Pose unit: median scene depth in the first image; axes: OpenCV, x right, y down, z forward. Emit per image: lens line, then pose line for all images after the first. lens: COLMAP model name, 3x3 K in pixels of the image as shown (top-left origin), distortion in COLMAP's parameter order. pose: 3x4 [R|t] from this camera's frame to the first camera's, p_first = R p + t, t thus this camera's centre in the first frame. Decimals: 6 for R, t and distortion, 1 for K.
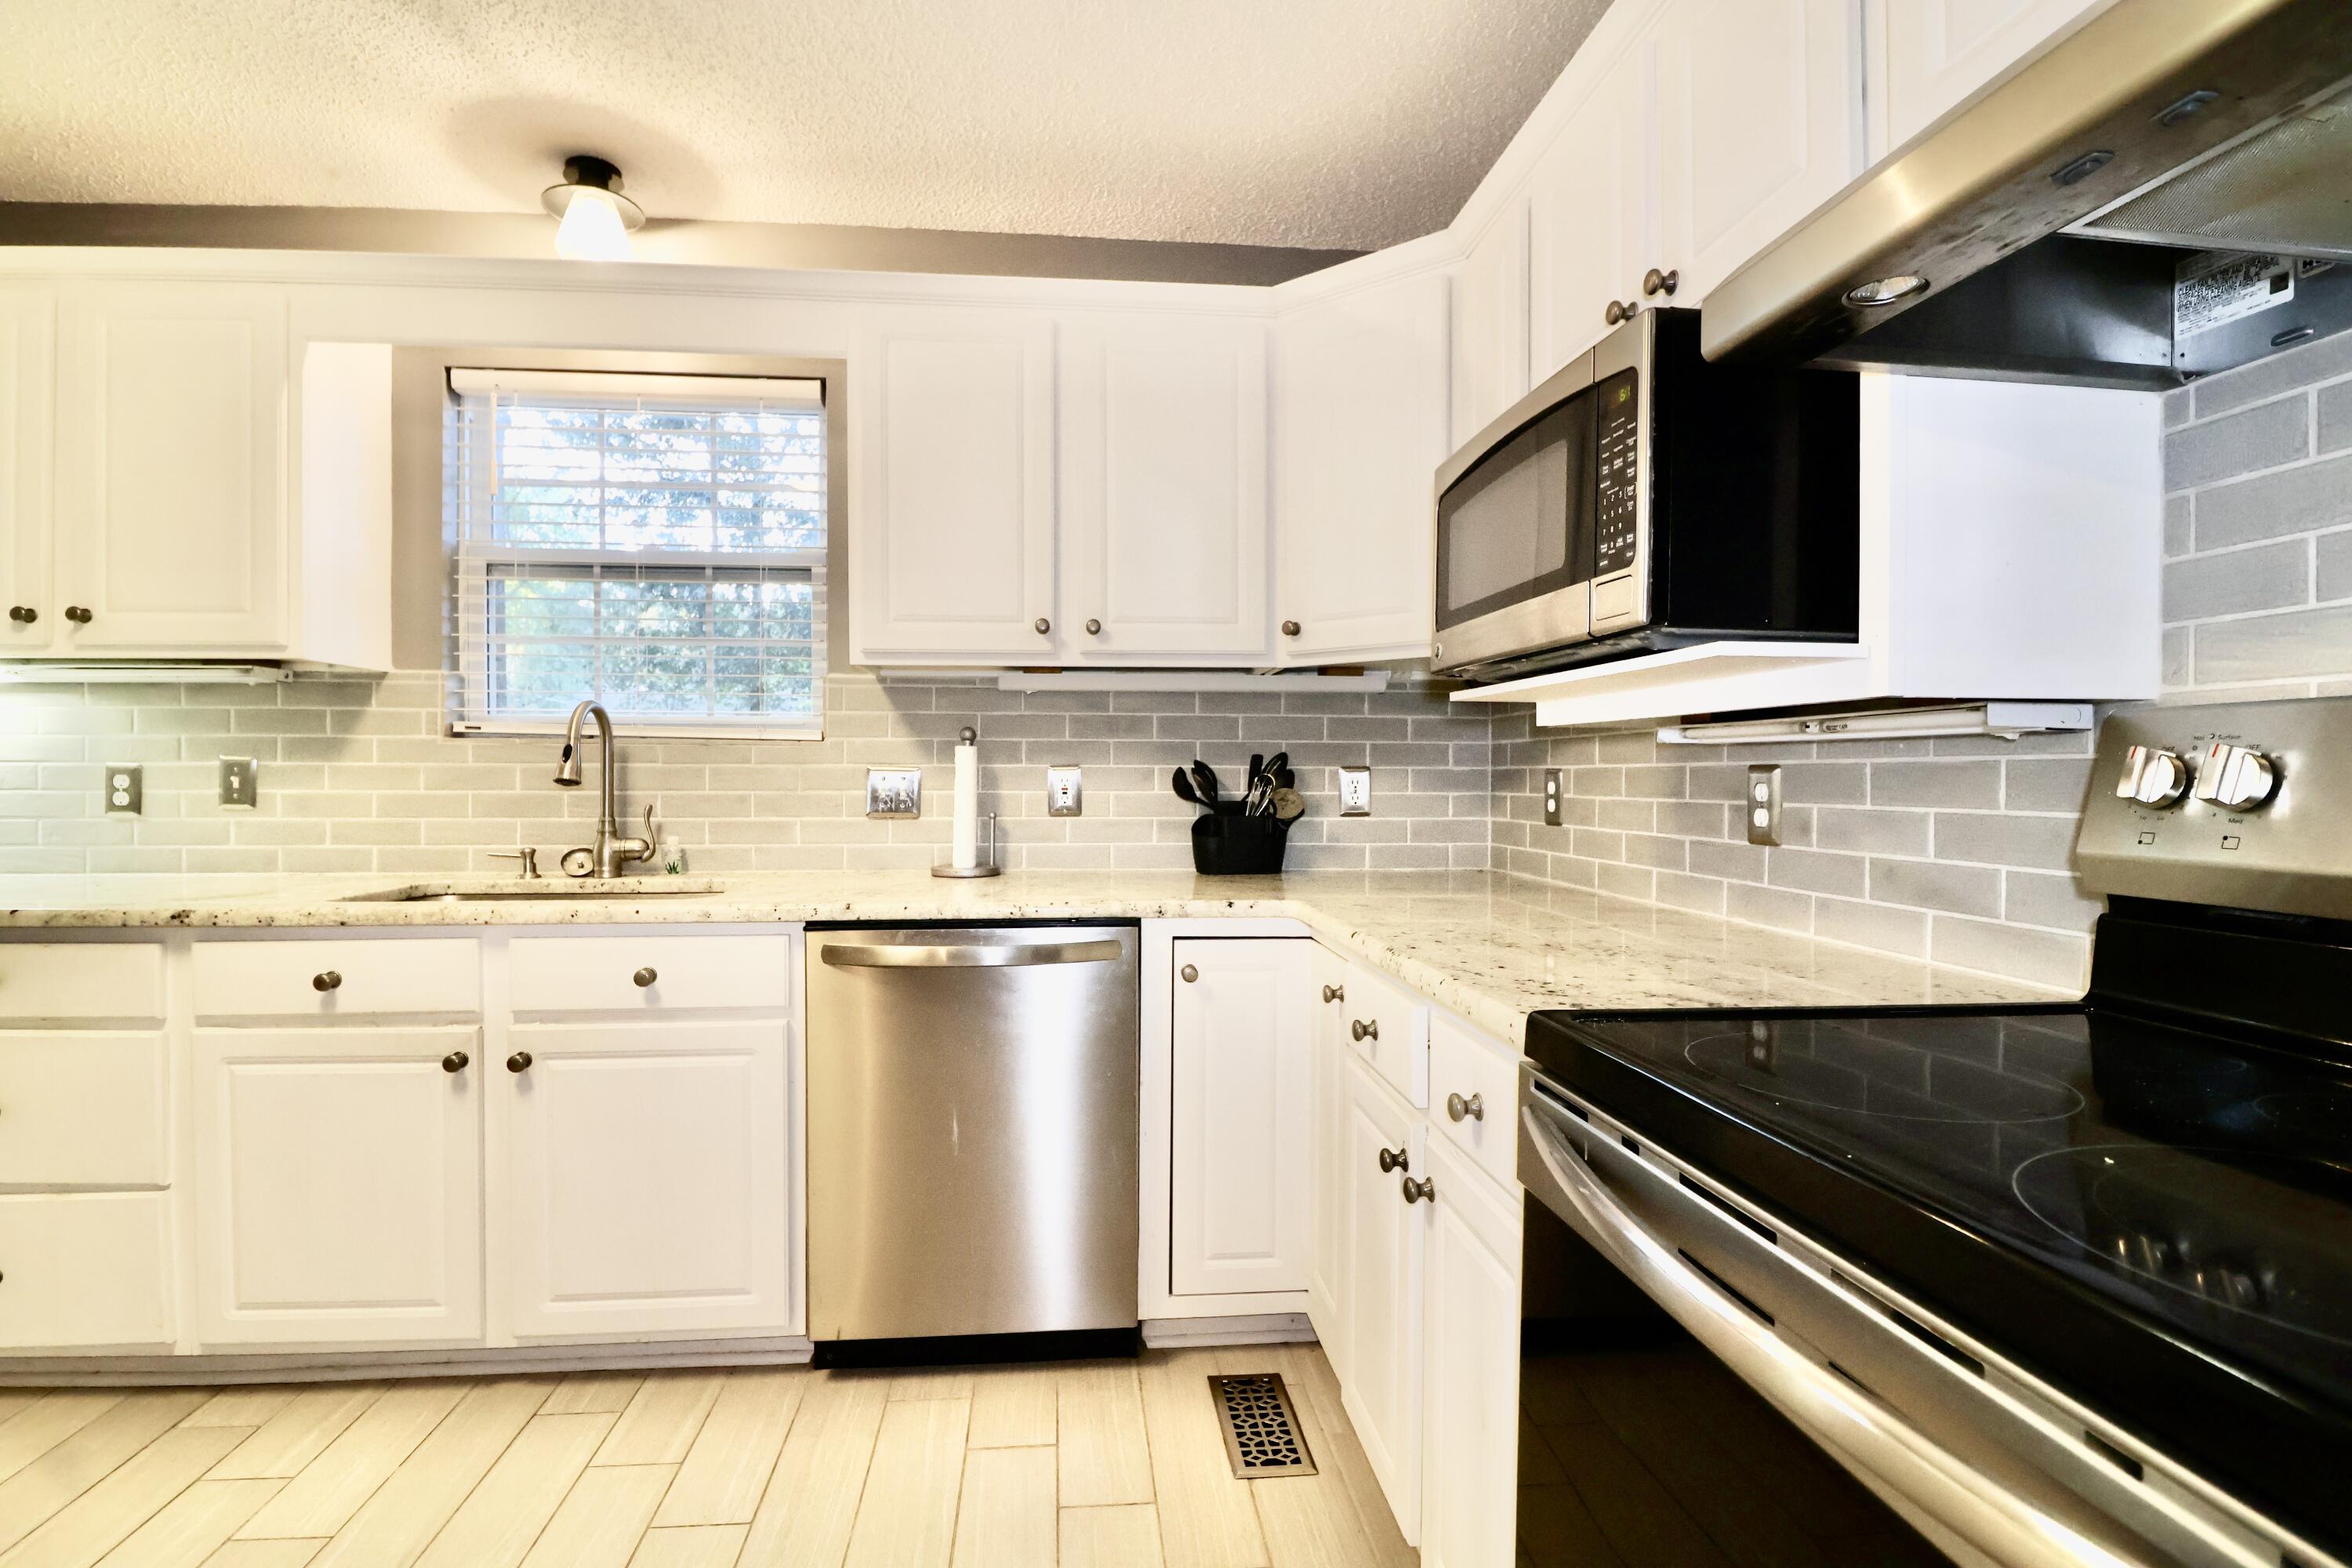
lens RADIAL K [[1081.5, 0, 1169.0], [0, 1081.5, 787.5], [0, 0, 1]] dist [-0.011344, -0.006148]
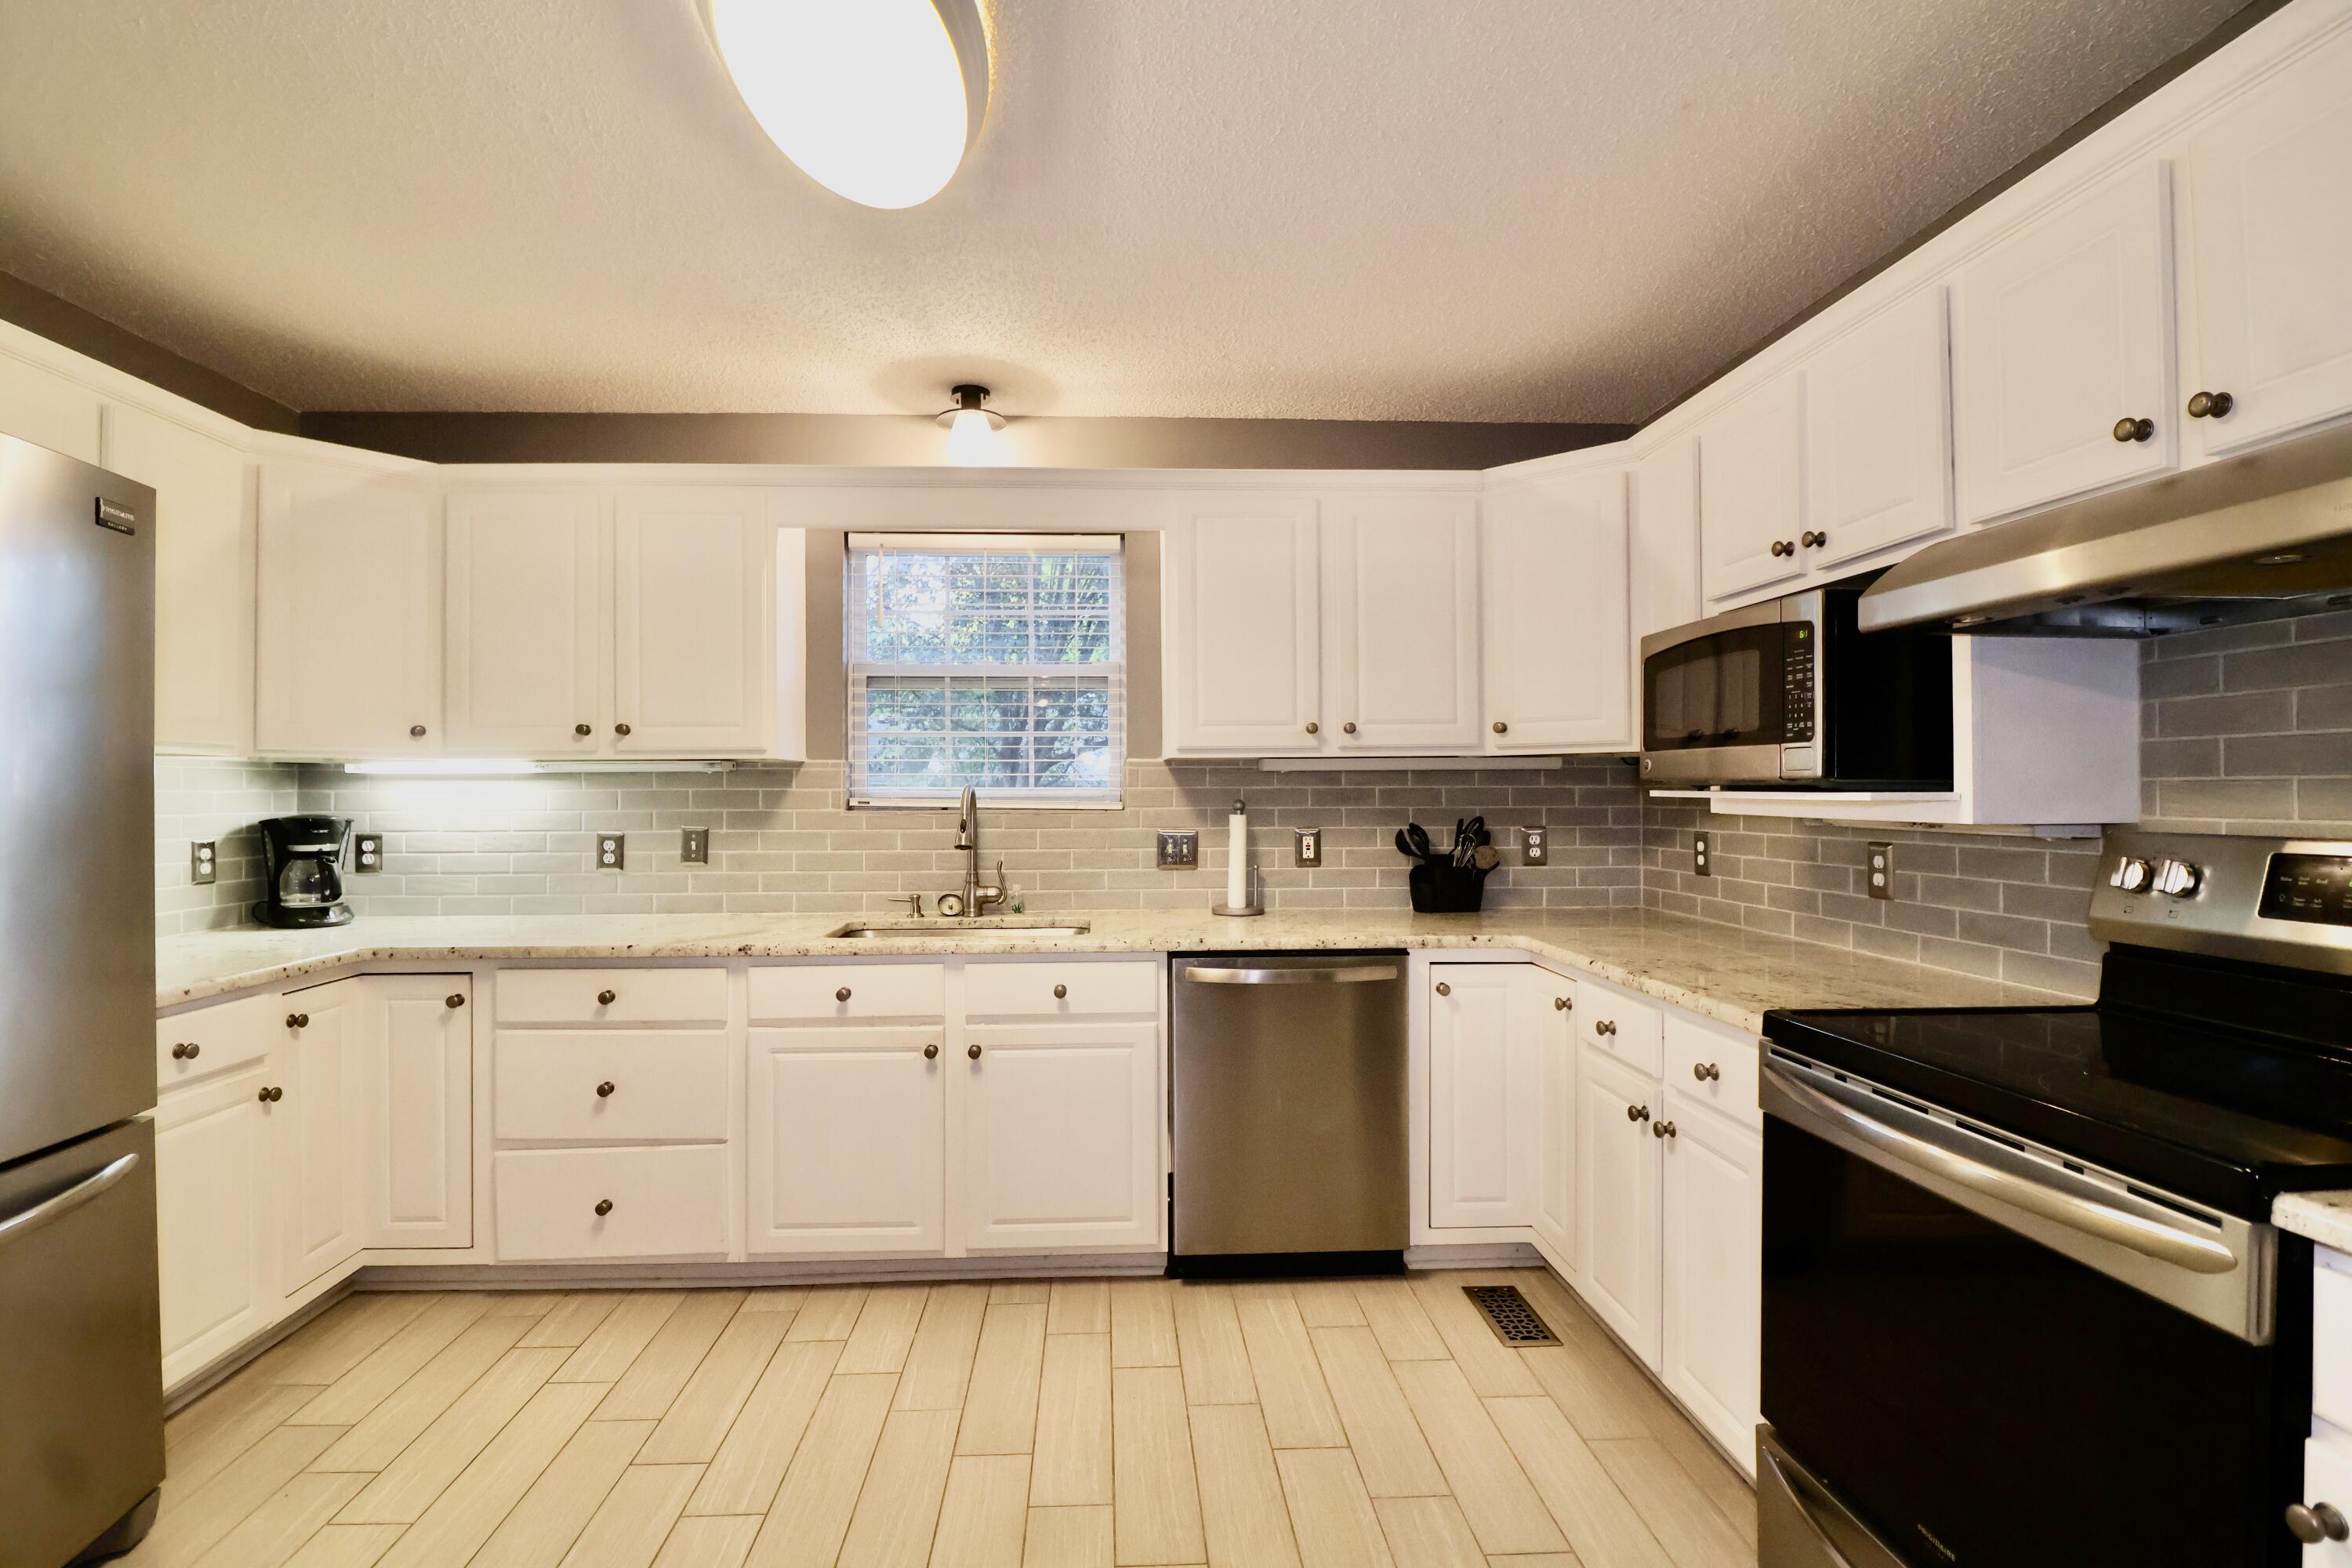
lens RADIAL K [[1081.5, 0, 1162.0], [0, 1081.5, 782.4], [0, 0, 1]] dist [-0.011344, -0.006148]
pose [[0.998747, -0.007208, -0.049527, -0.272934], [0.006182, 0.999764, -0.020835, -0.064268], [0.049665, 0.020503, 0.998555, -0.392726]]
